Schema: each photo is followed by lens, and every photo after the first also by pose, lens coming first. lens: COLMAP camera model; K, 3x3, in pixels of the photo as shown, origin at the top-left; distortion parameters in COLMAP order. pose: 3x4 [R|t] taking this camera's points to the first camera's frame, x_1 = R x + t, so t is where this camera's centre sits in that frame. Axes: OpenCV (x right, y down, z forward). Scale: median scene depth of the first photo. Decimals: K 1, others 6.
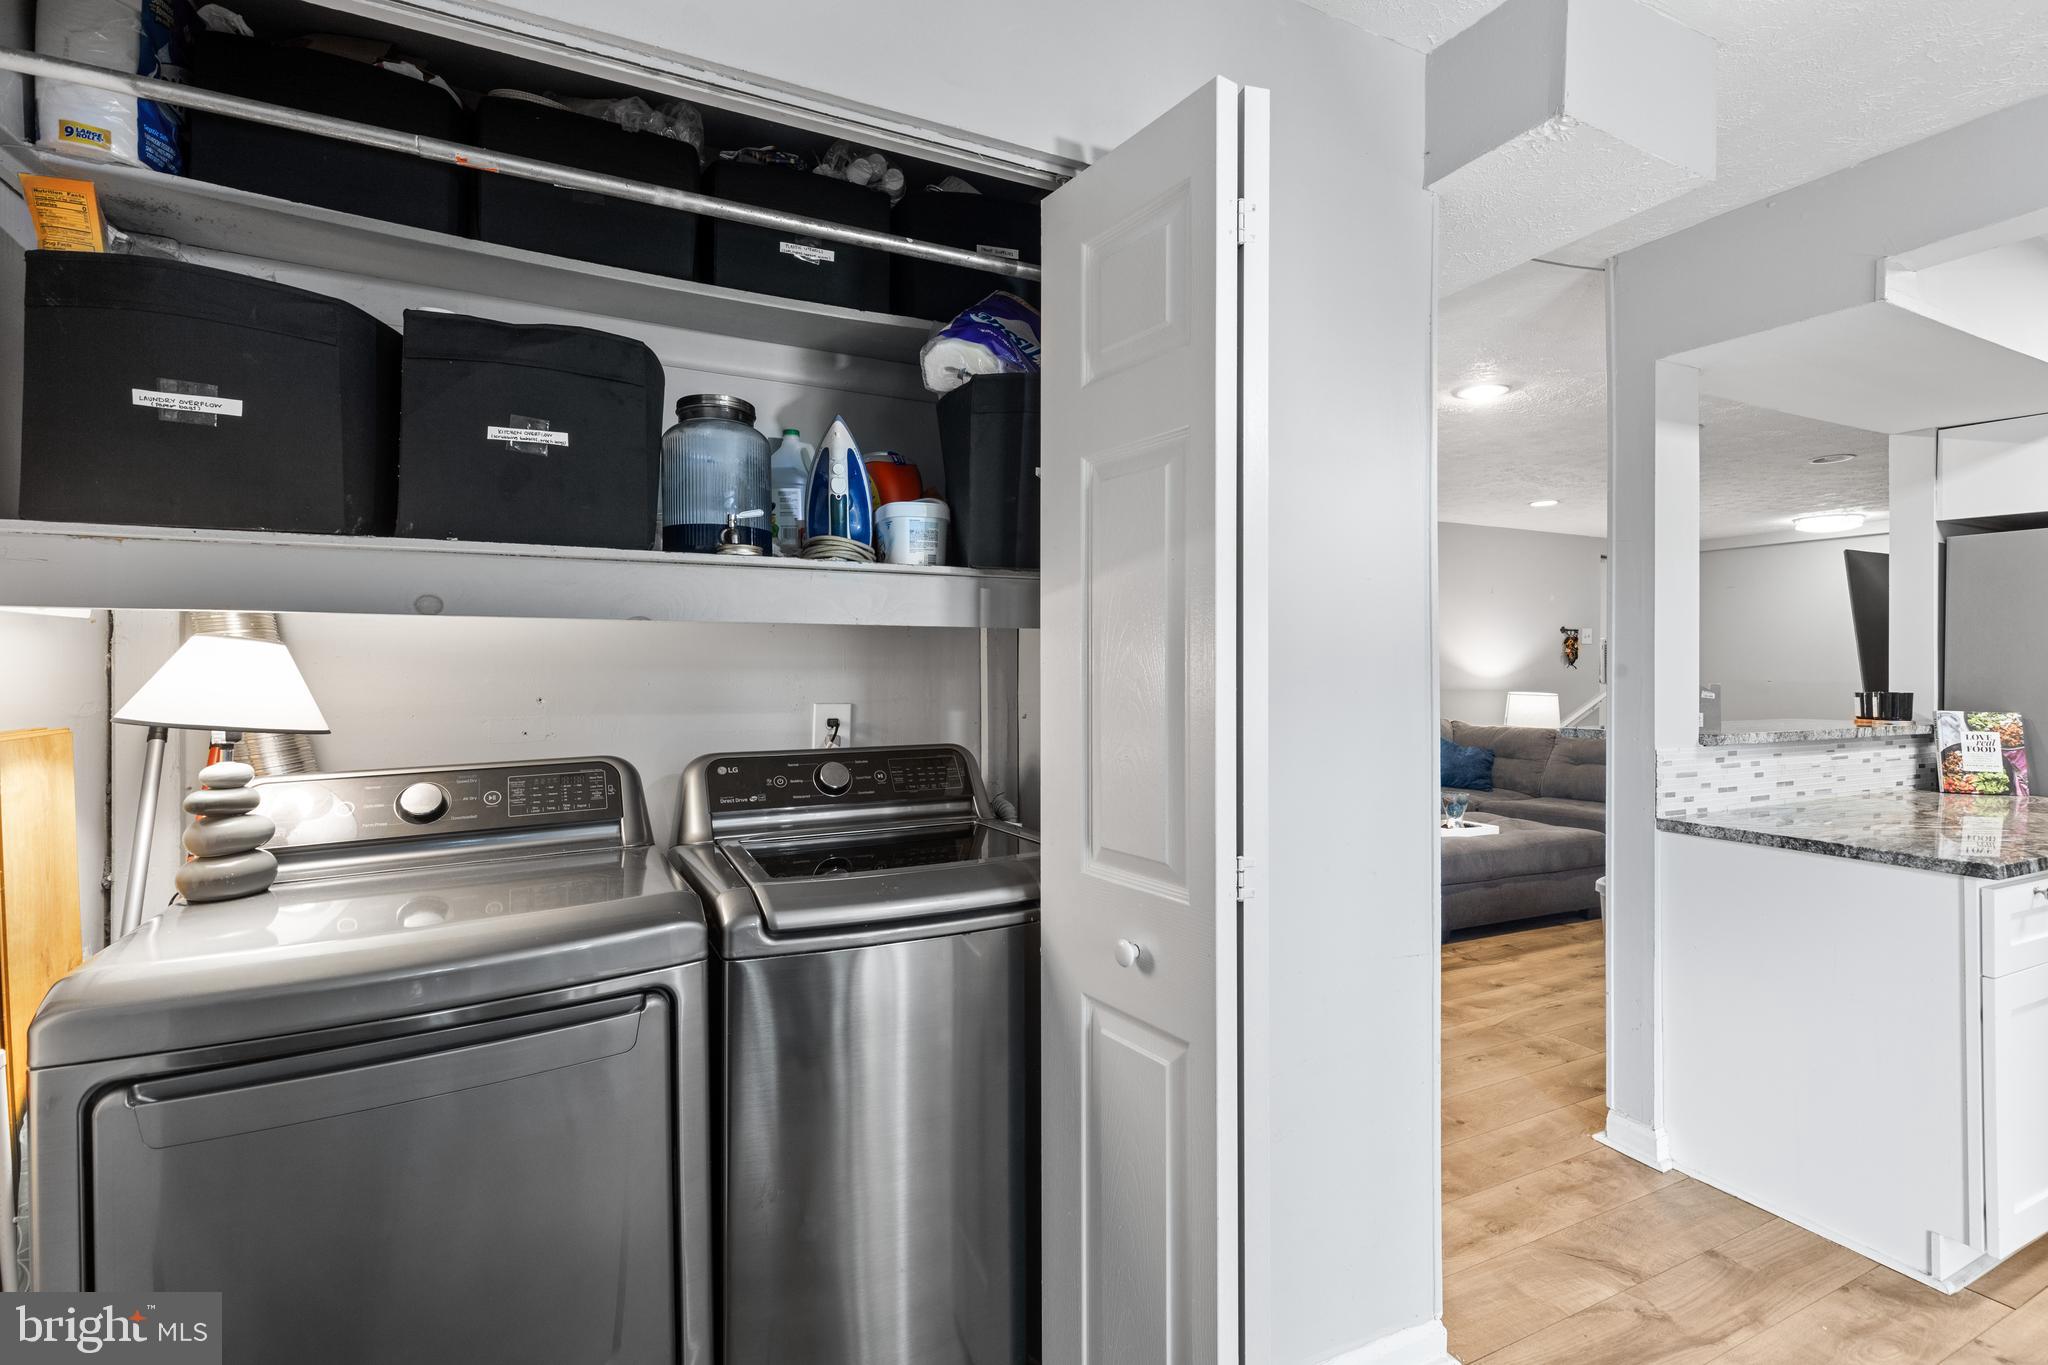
lens RADIAL K [[917.7, 0, 1027.7], [0, 917.7, 665.5], [0, 0, 1]] dist [0.004113, -0.001466]
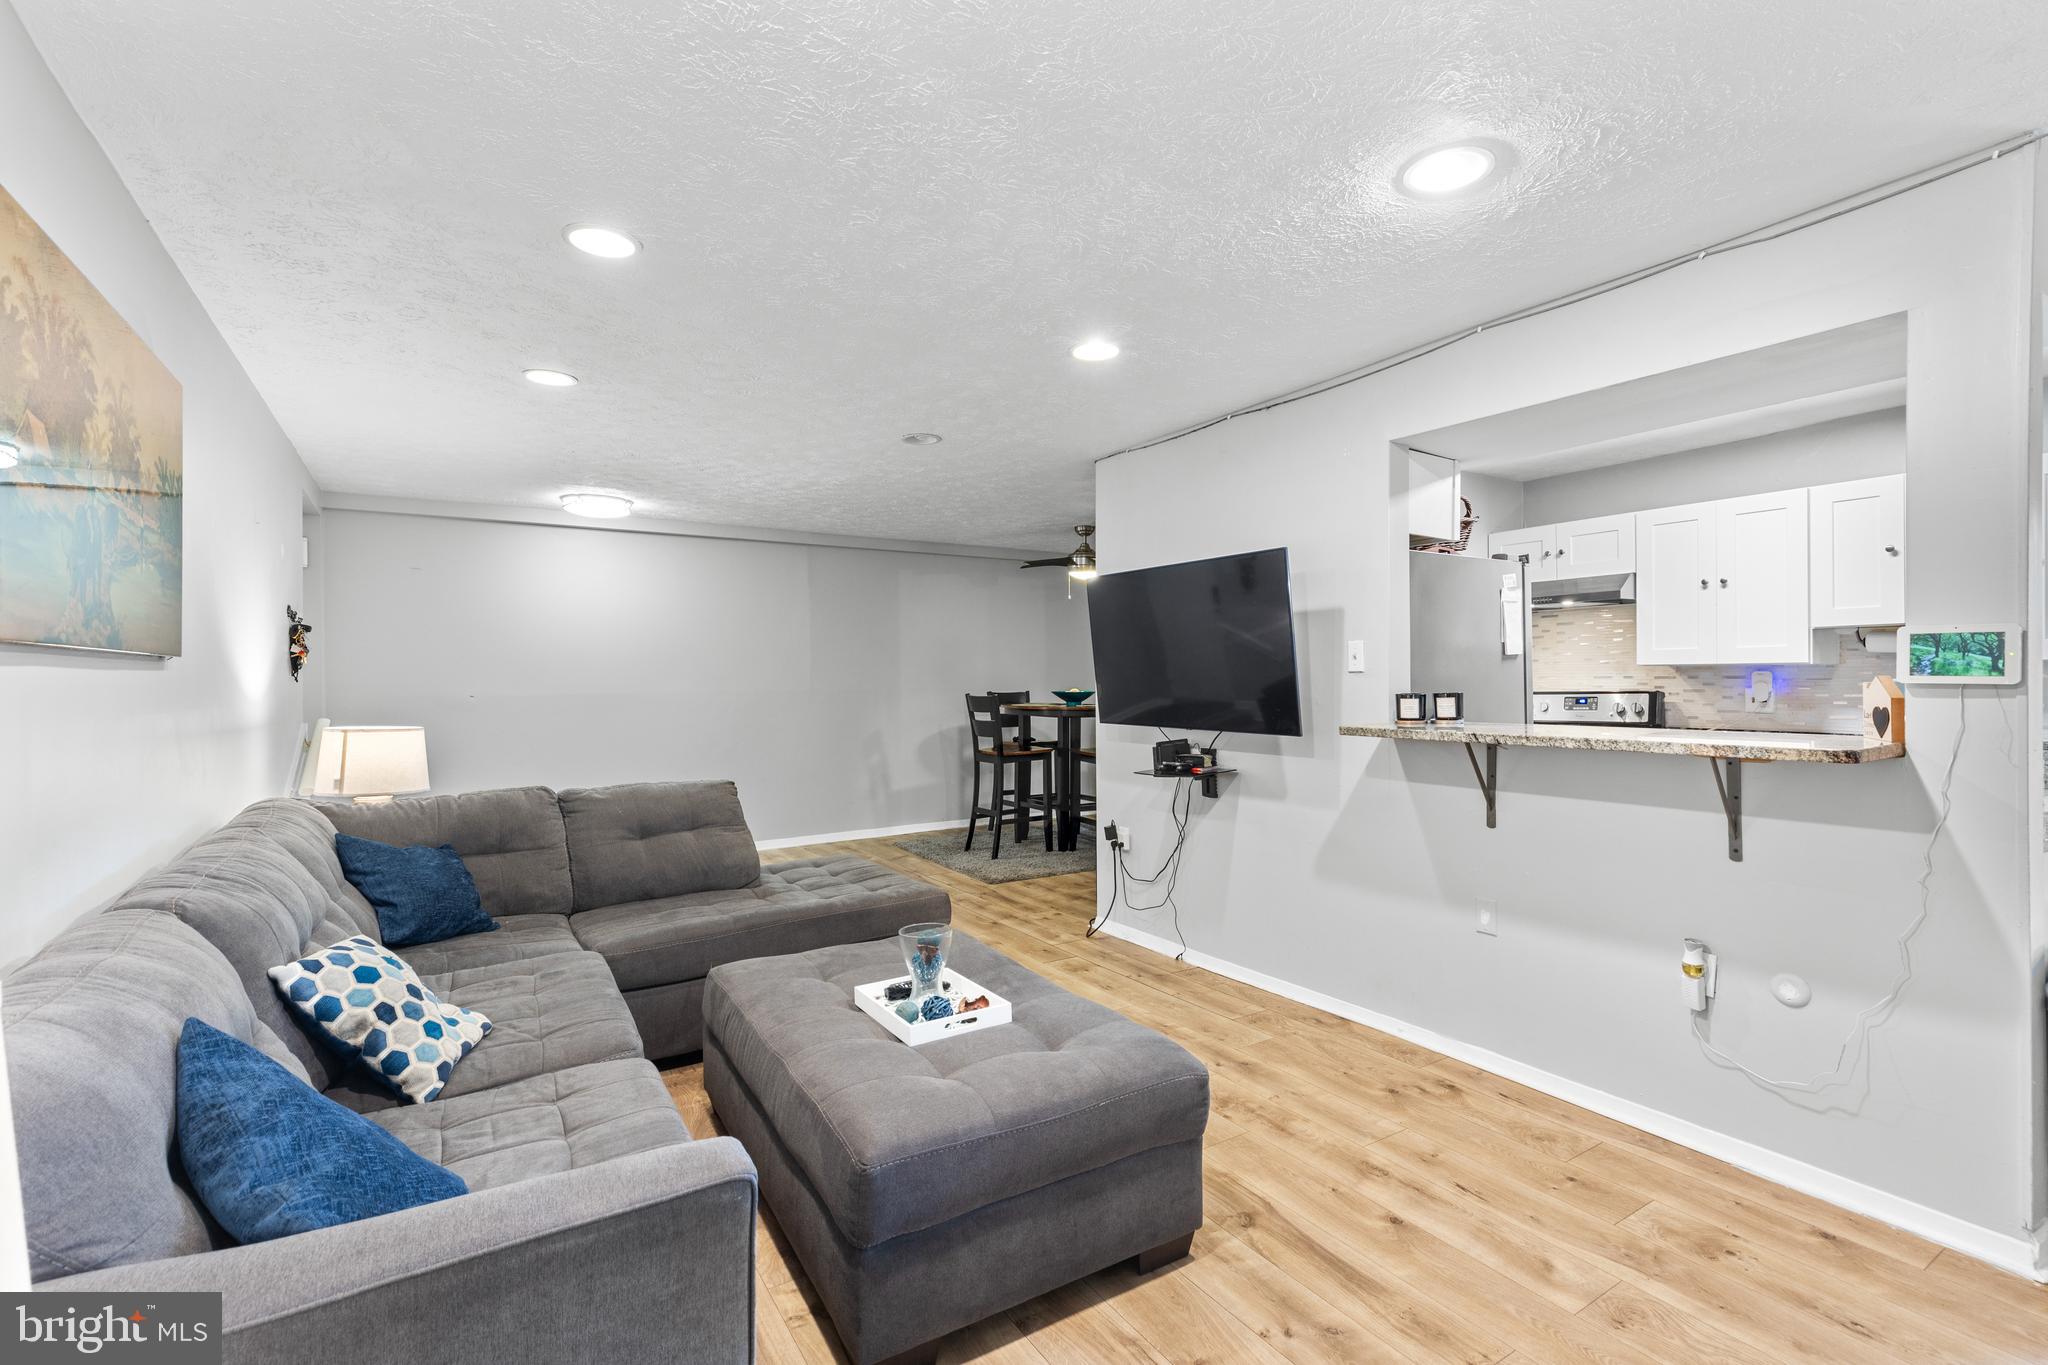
lens RADIAL K [[917.7, 0, 1024.2], [0, 917.7, 679.9], [0, 0, 1]] dist [0.004113, -0.001466]
pose [[-0.096628, -0.010318, 0.995267, -0.051219], [0.007914, 0.999907, 0.011134, -0.003489], [-0.995289, 0.008952, -0.096537, 1.637544]]
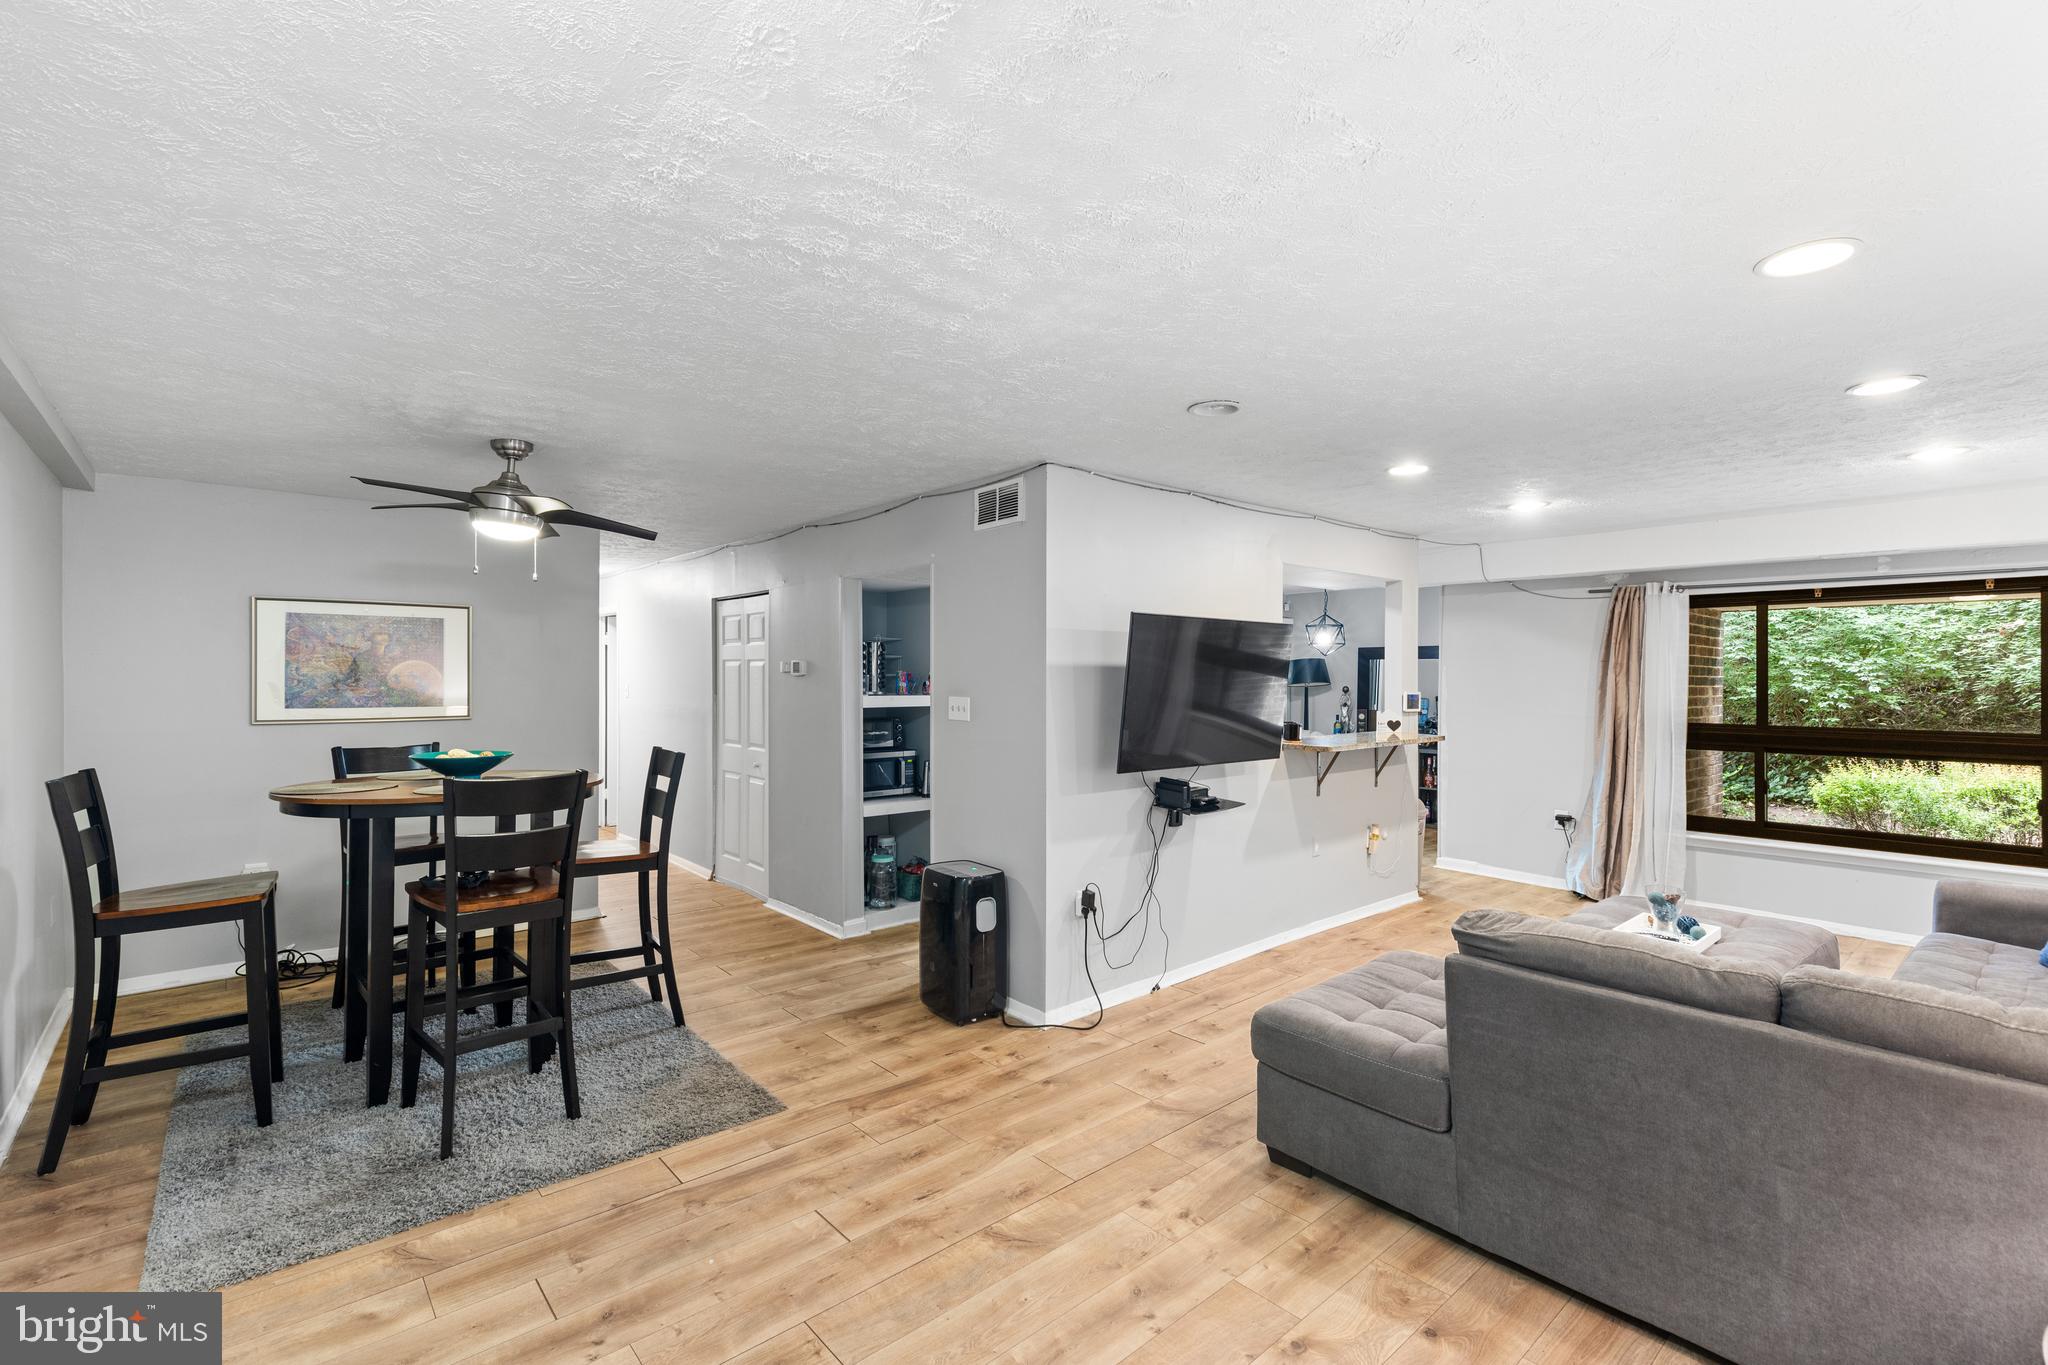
lens RADIAL K [[917.7, 0, 1021.2], [0, 917.7, 673.8], [0, 0, 1]] dist [0.004113, -0.001466]
pose [[-0.969257, -0.010271, -0.245836, 1.912234], [-0.009959, 0.999947, -0.002512, -0.057757], [0.245849, 0.000014, -0.969308, 2.644310]]
